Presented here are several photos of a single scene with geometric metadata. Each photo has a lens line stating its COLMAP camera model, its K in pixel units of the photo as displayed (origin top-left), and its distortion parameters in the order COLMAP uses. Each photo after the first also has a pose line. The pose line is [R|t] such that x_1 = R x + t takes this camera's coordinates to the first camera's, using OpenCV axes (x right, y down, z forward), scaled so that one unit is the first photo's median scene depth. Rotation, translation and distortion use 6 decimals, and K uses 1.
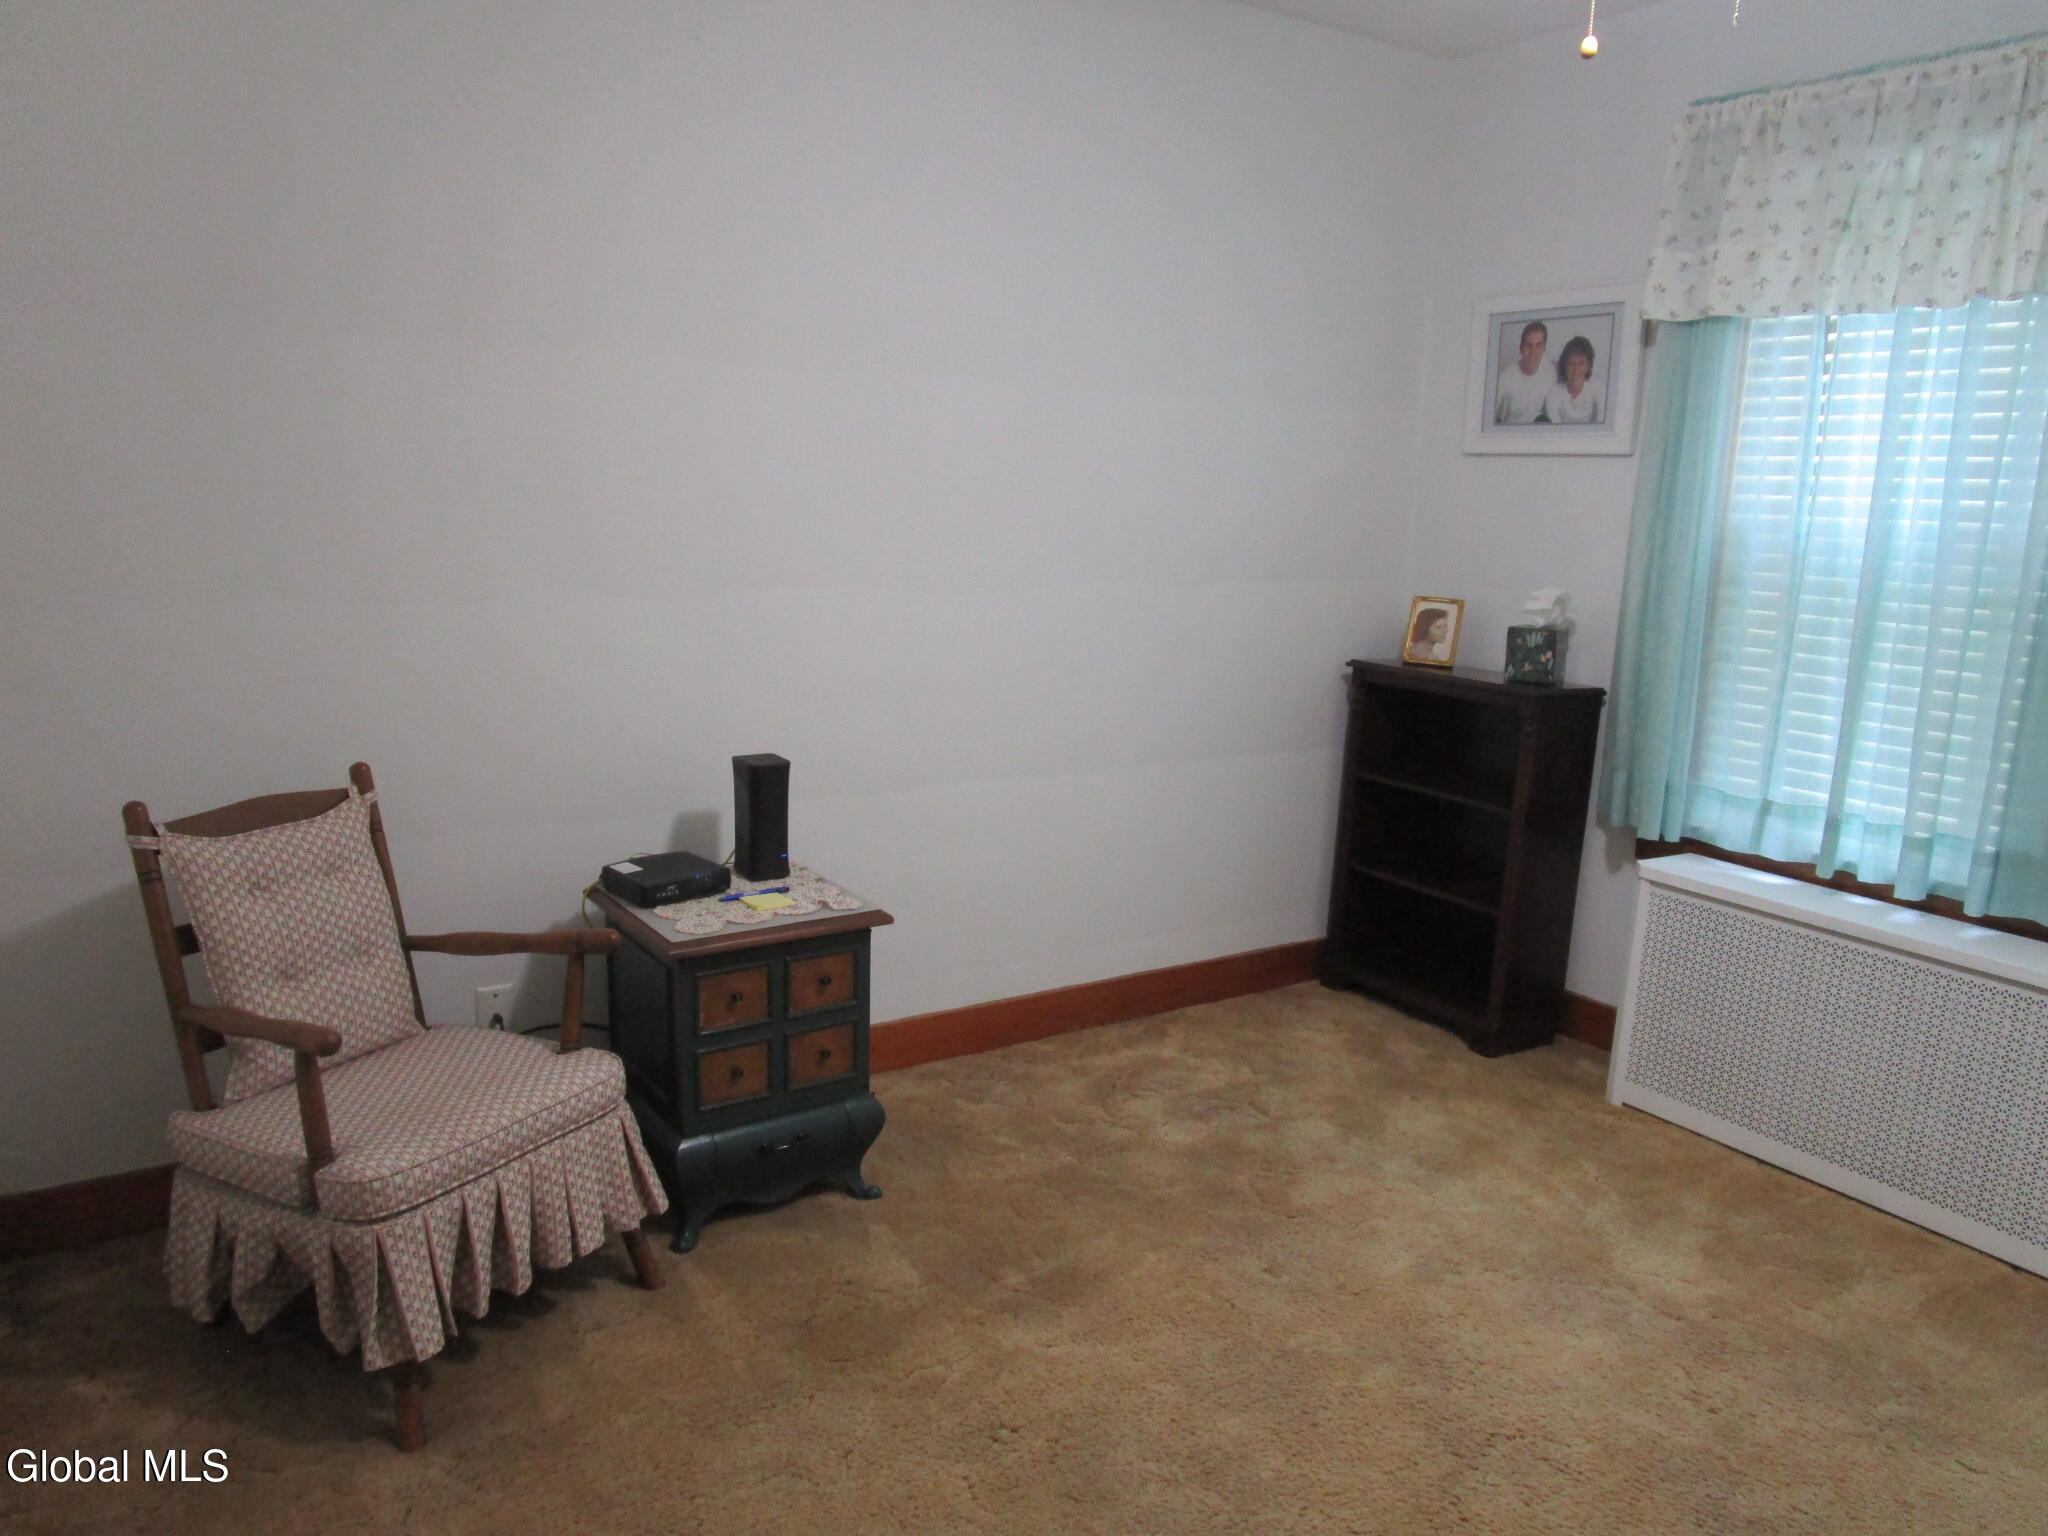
lens RADIAL K [[1470.2, 0, 1023.6], [0, 1470.2, 775.4], [0, 0, 1]] dist [-0.018944, 0.005644]
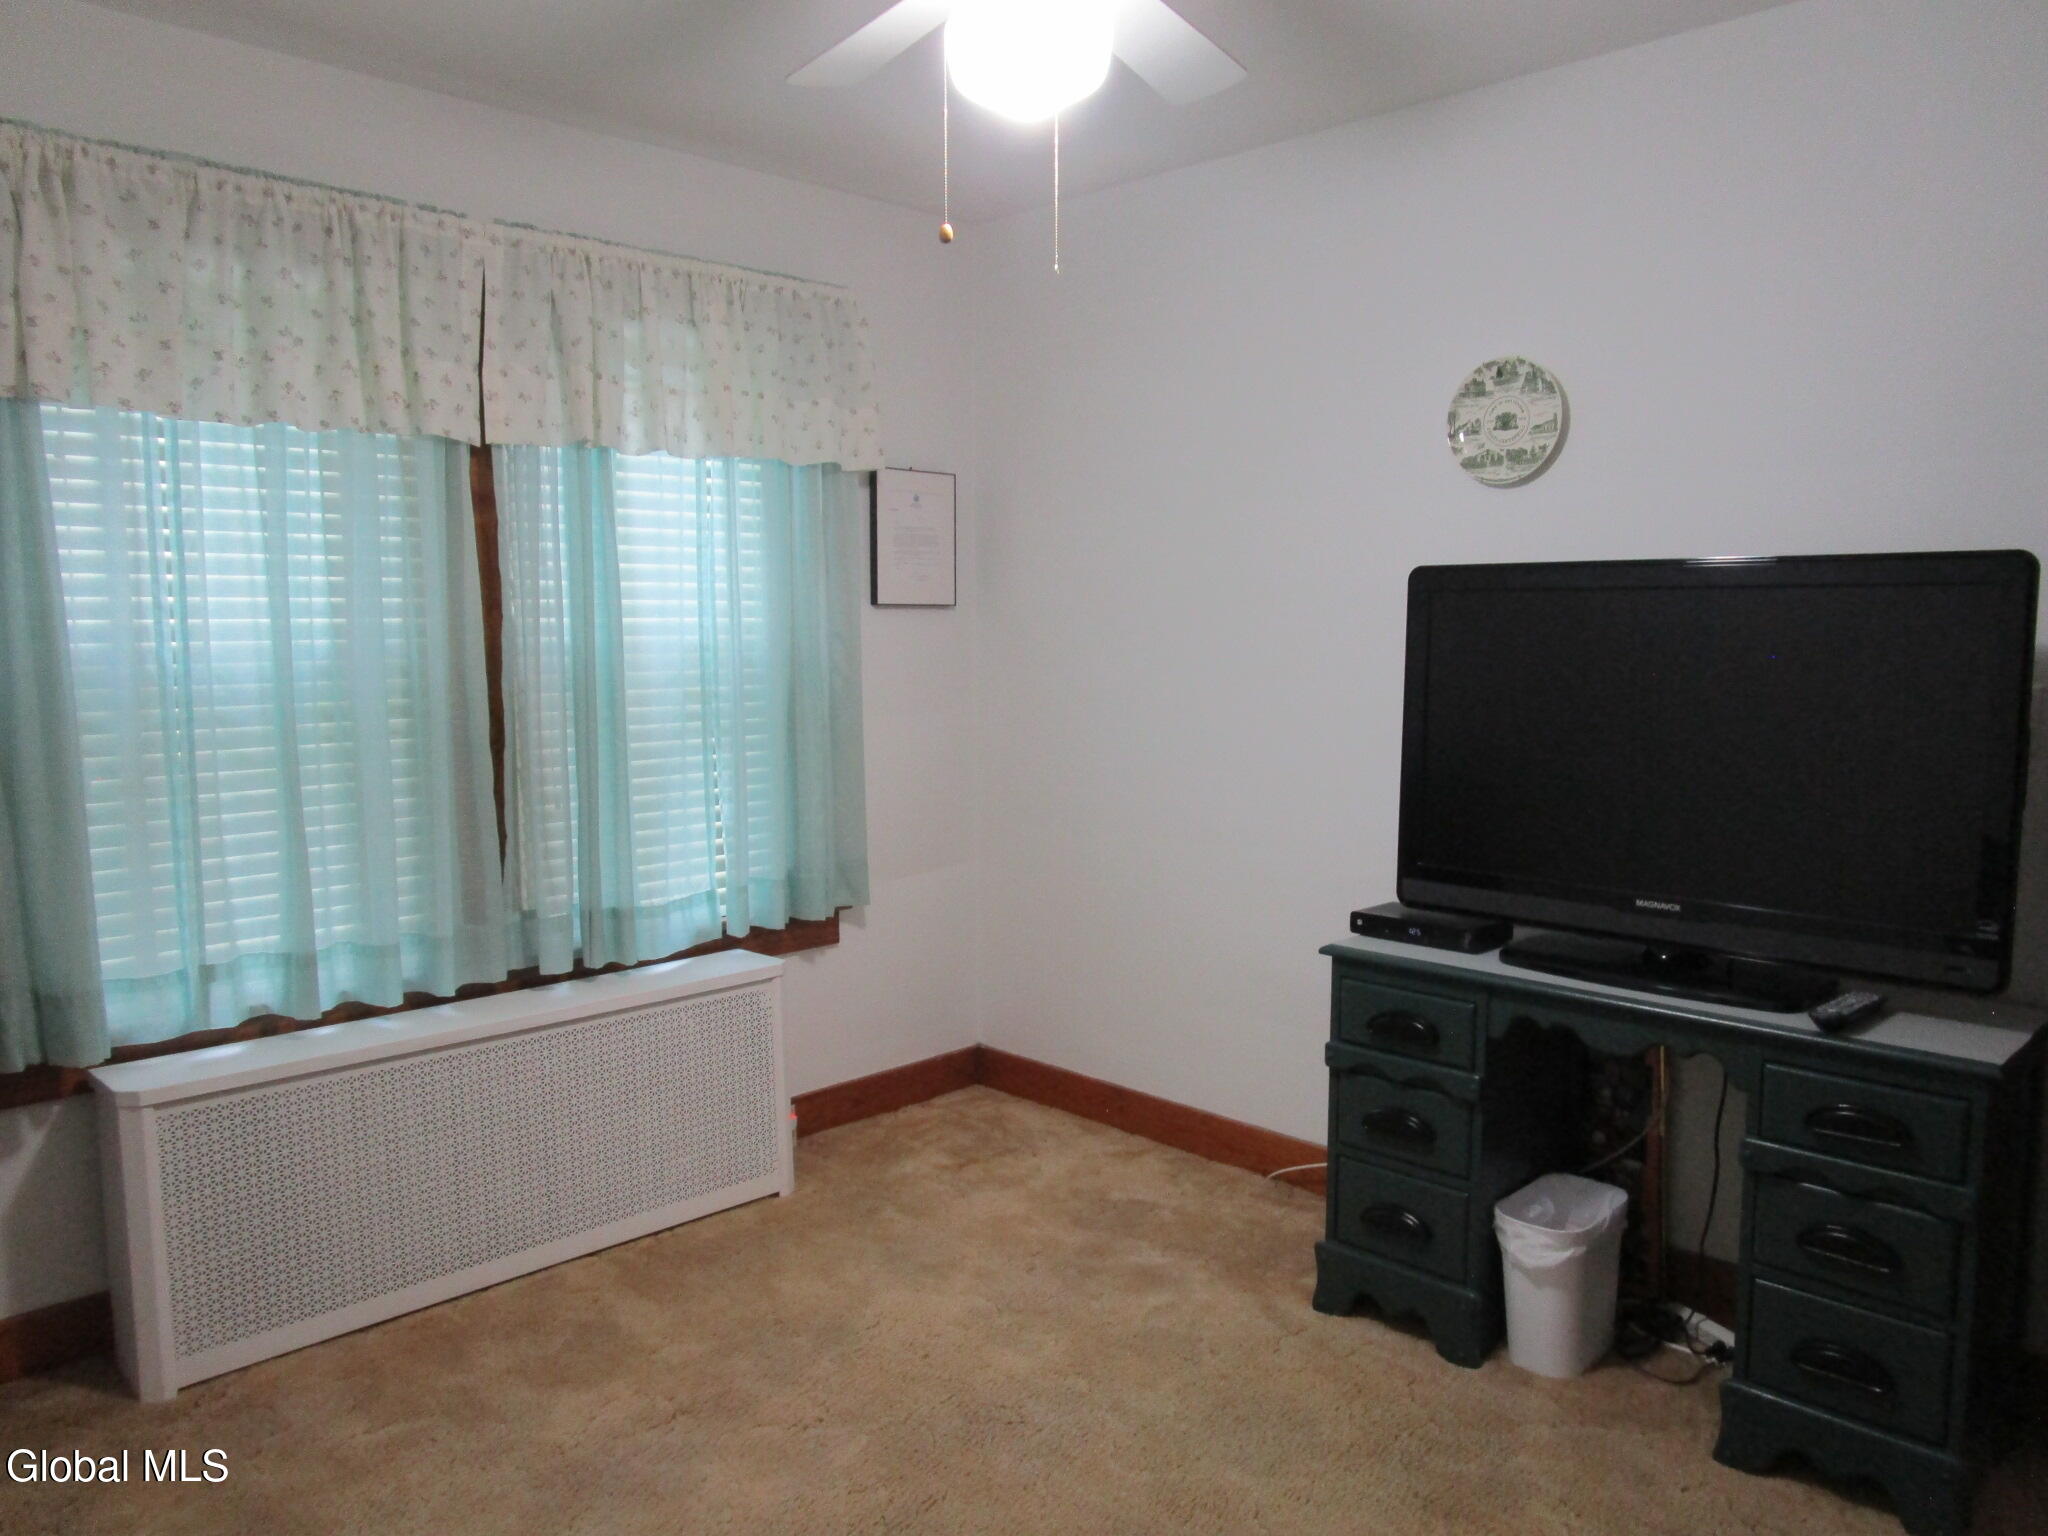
lens RADIAL K [[1470.2, 0, 1024.3], [0, 1470.2, 766.3], [0, 0, 1]] dist [-0.018944, 0.005644]
pose [[-0.211860, -0.120023, 0.969902, -0.445014], [0.192331, 0.967902, 0.161787, -0.152816], [-0.958188, 0.220819, -0.181976, 0.706320]]
